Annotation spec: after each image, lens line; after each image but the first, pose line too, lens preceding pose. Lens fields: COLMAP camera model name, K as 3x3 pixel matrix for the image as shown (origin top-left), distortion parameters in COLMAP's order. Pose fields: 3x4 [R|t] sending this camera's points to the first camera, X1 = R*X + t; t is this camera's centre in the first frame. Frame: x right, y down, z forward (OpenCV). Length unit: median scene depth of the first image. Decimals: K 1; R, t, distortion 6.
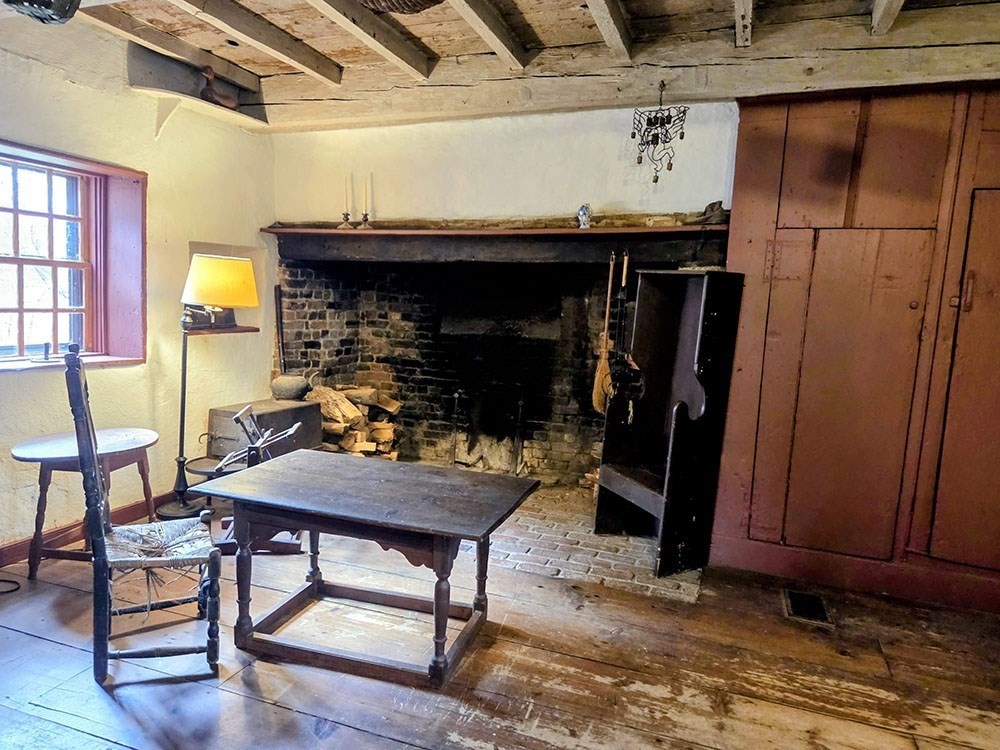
lens RADIAL K [[681.2, 0, 517.7], [0, 681.2, 376.3], [0, 0, 1]] dist [0.018522, -0.001726]
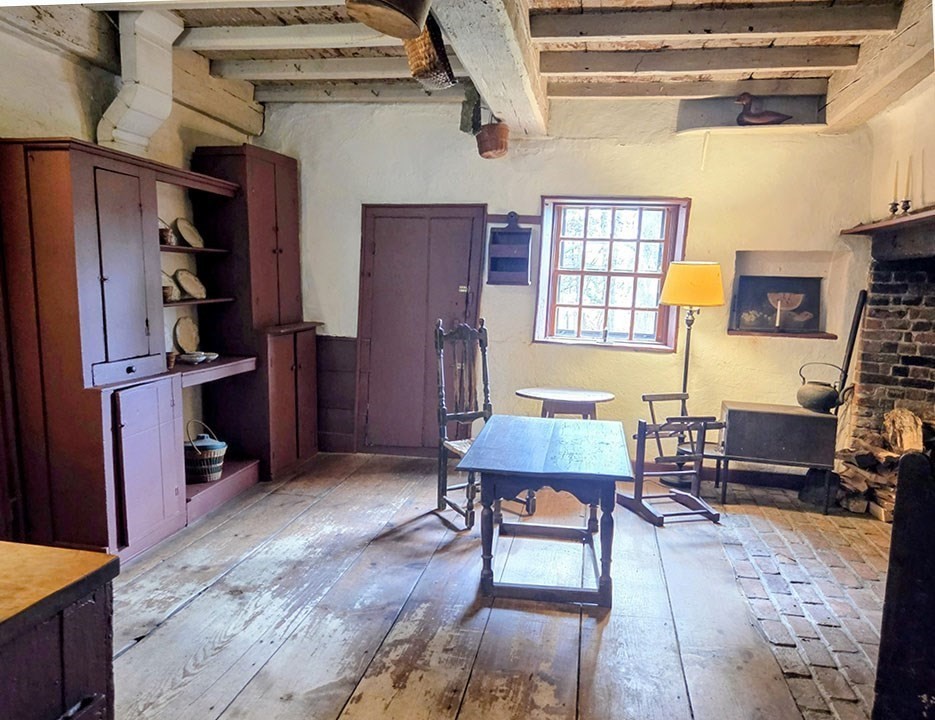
lens RADIAL K [[731.5, 0, 467.5], [0, 731.5, 360.0], [0, 0, 1]] dist [0.042572, -0.004222]
pose [[0.182796, 0.072492, -0.980475, 0.565994], [-0.144374, 0.988446, 0.046165, -0.010811], [0.972493, 0.133117, 0.191150, 0.324920]]
